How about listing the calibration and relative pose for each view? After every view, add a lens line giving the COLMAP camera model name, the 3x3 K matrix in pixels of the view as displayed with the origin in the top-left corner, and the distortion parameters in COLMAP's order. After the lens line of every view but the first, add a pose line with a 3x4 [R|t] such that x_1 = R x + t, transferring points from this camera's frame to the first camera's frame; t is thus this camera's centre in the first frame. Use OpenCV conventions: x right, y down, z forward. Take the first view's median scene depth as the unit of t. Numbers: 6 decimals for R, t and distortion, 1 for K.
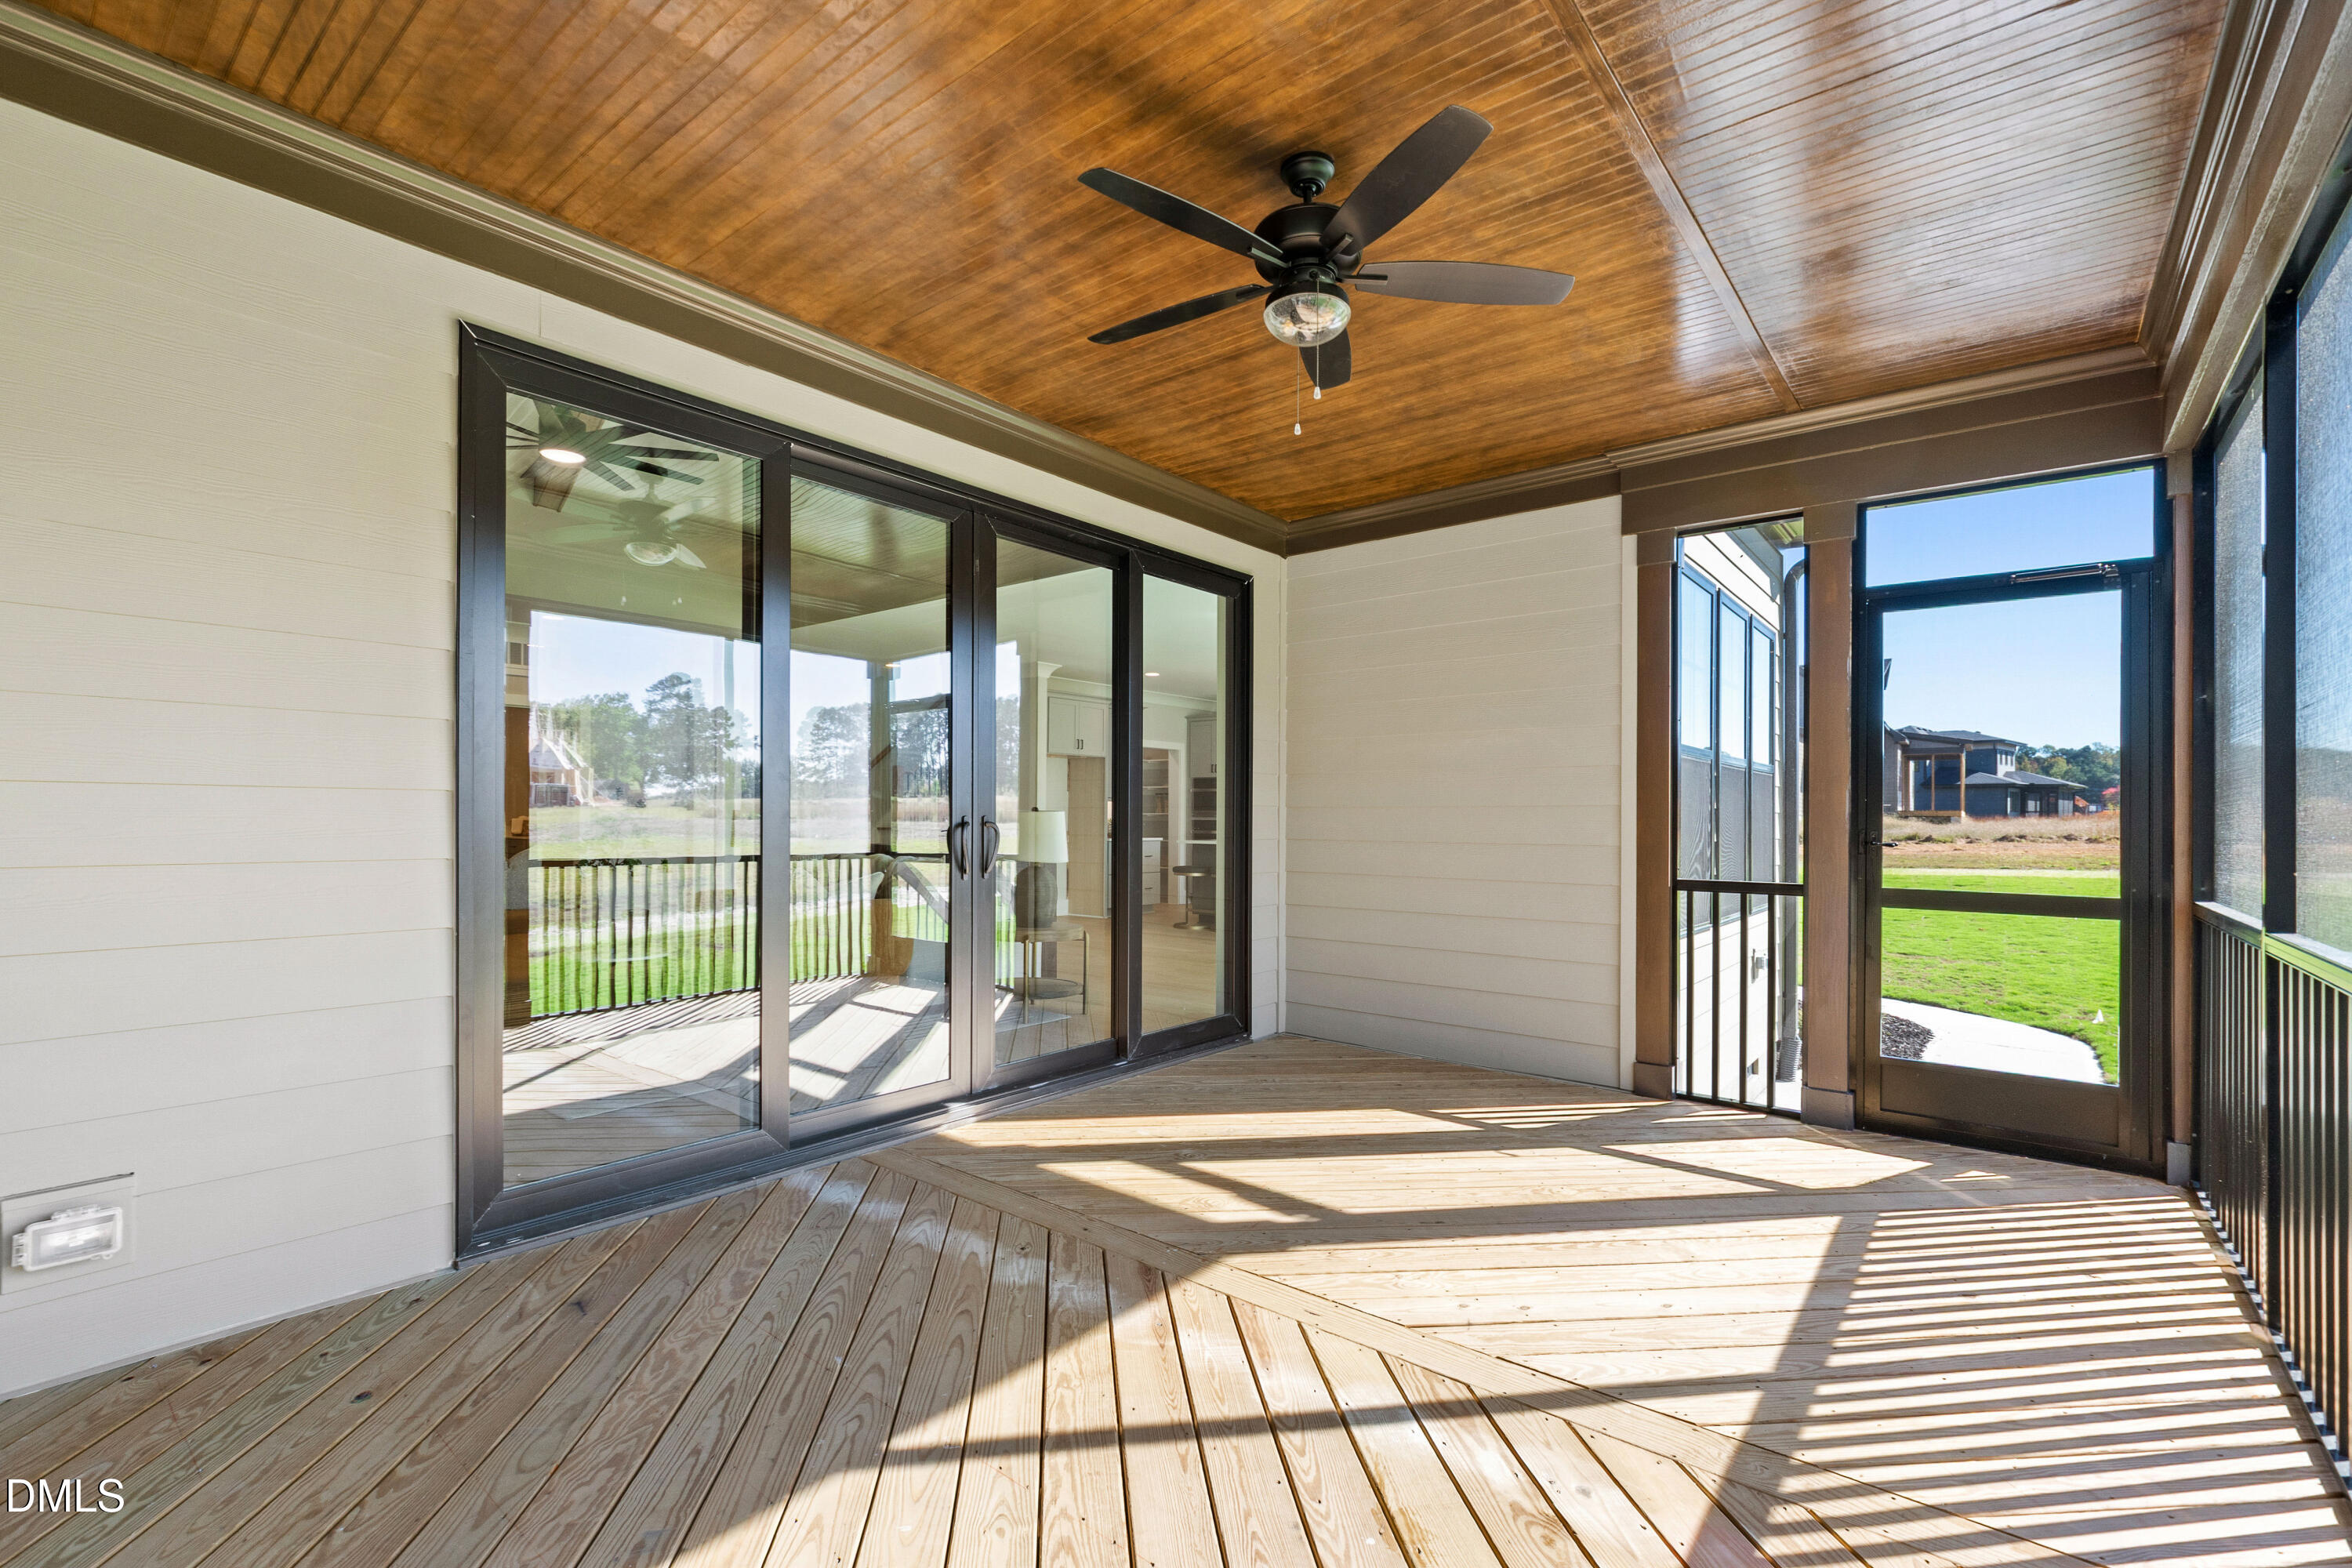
lens RADIAL K [[1046.3, 0, 1171.8], [0, 1046.3, 803.2], [0, 0, 1]] dist [-0.002444, -0.000825]
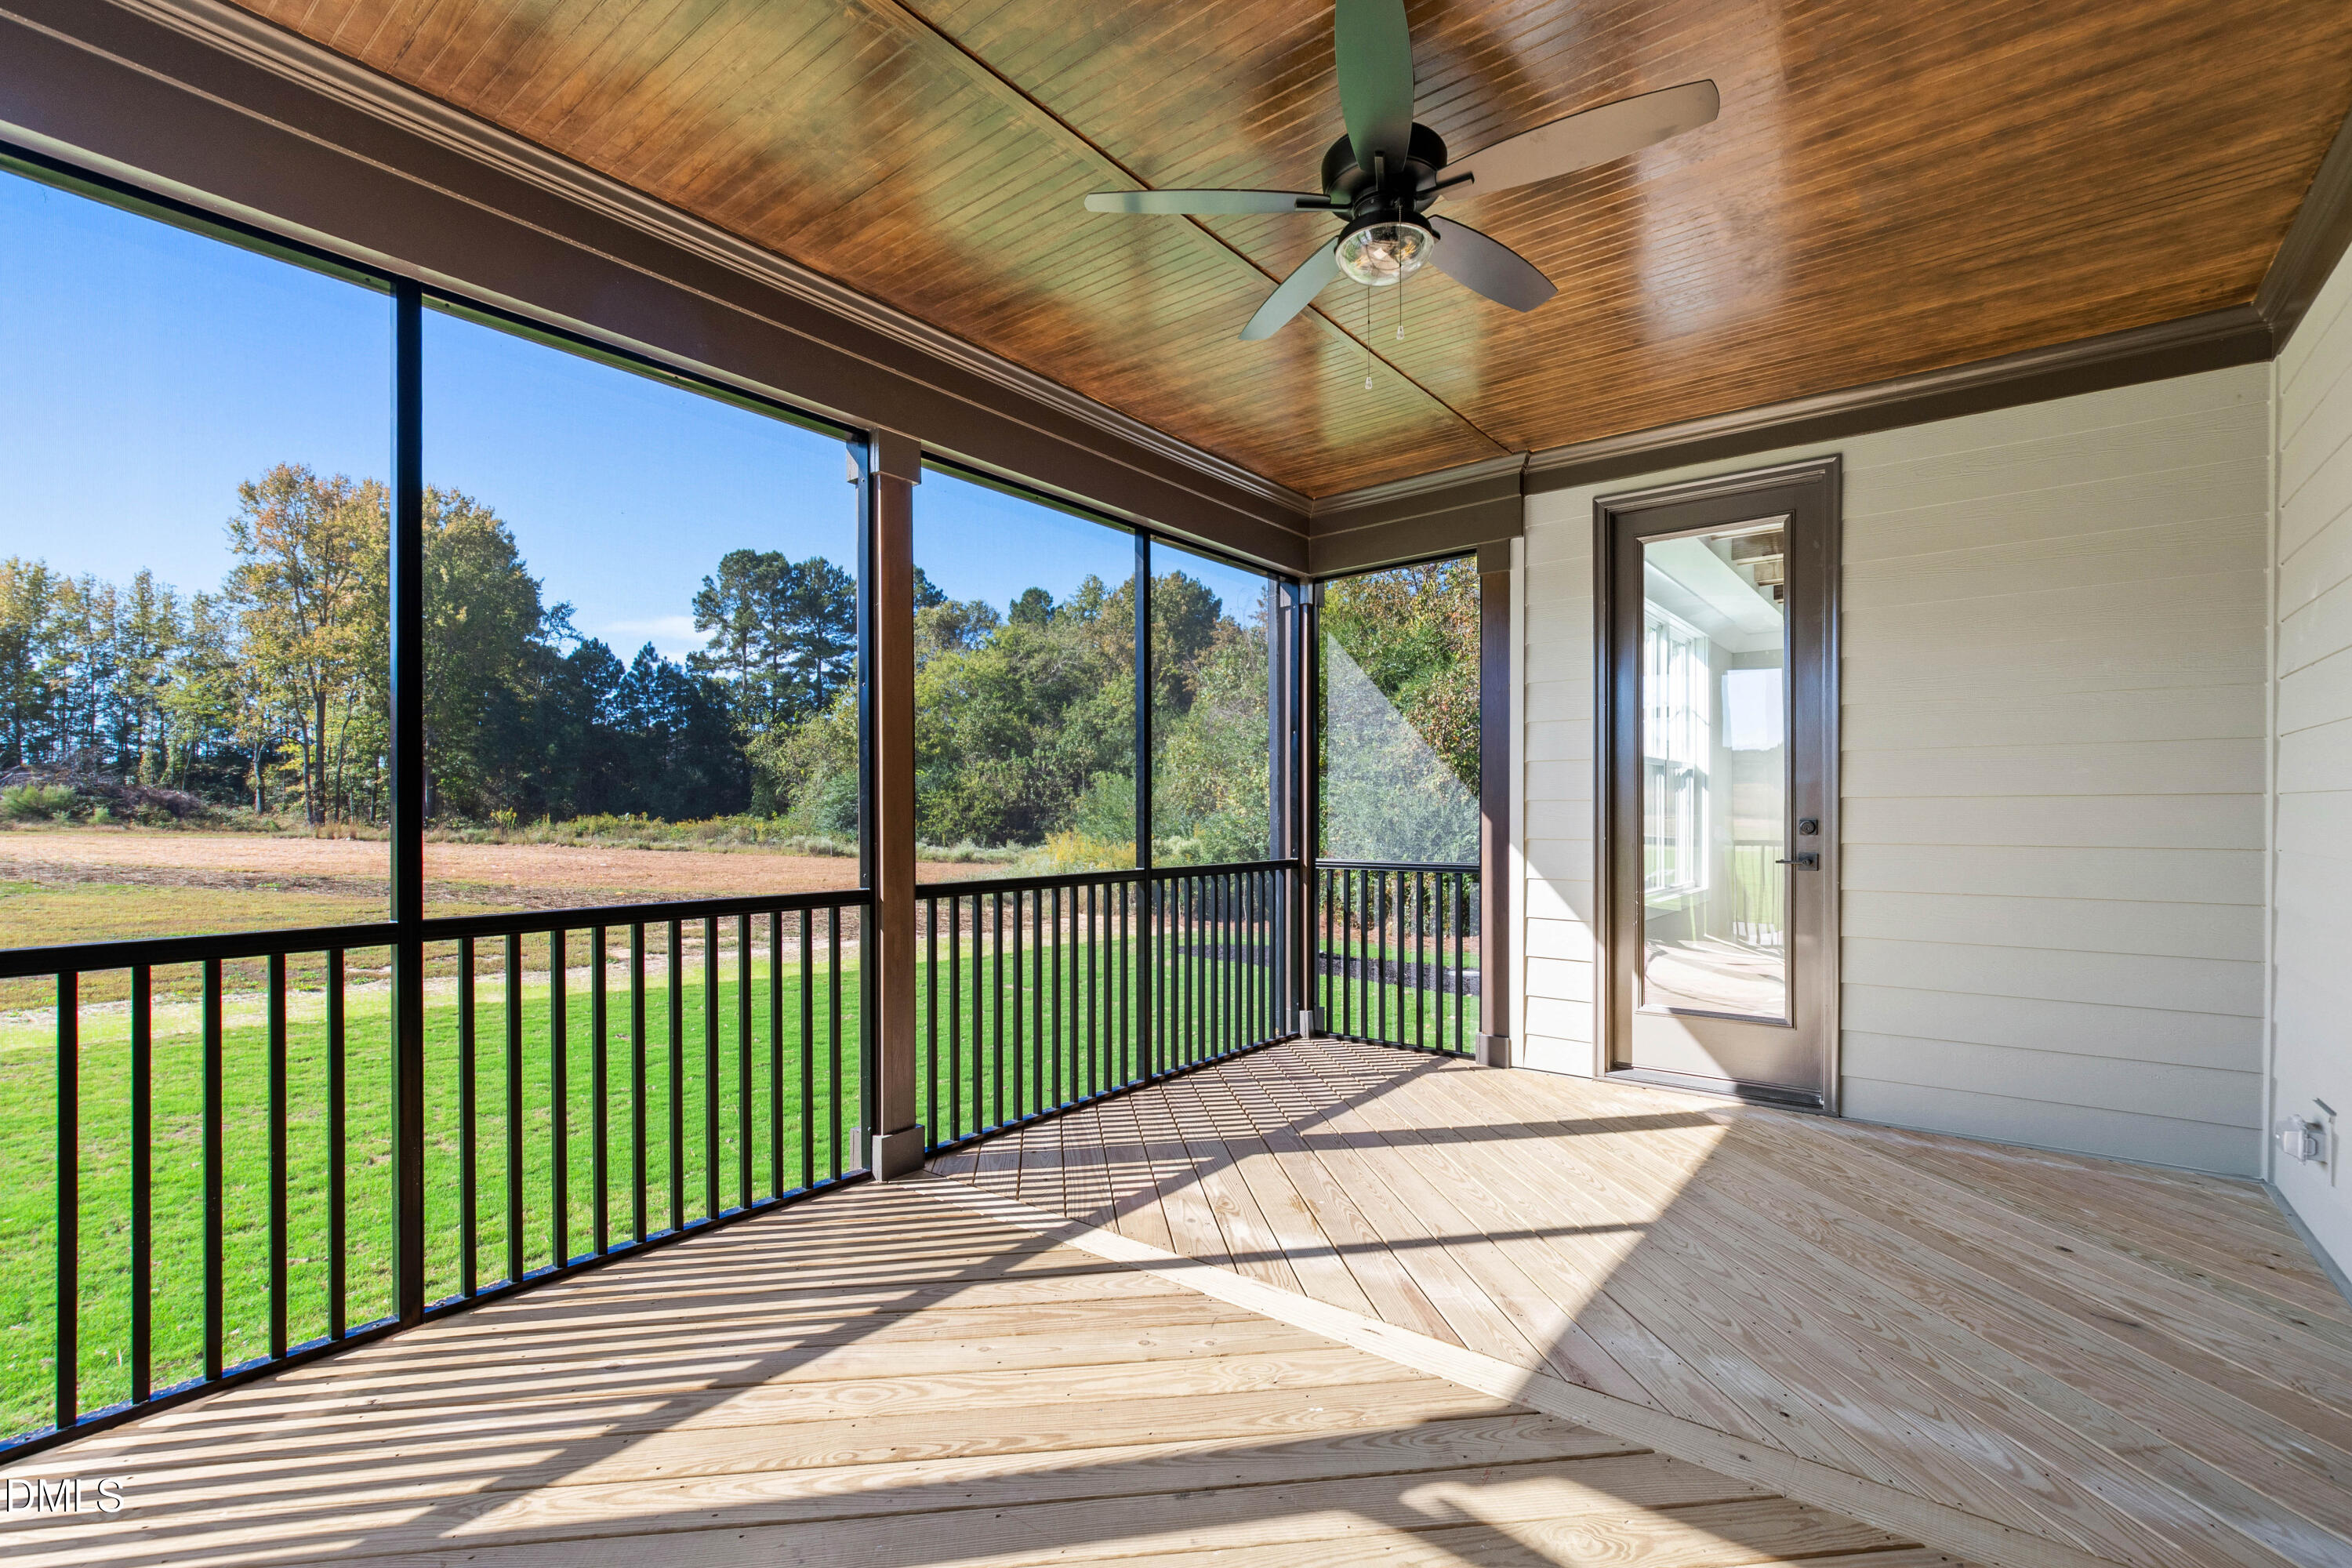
lens RADIAL K [[1046.3, 0, 1177.0], [0, 1046.3, 803.8], [0, 0, 1]] dist [-0.002444, -0.000825]
pose [[-0.999826, -0.007106, -0.017268, 0.374307], [-0.006753, 0.999769, -0.020390, 0.028923], [0.017409, -0.020269, -0.999643, 2.221310]]
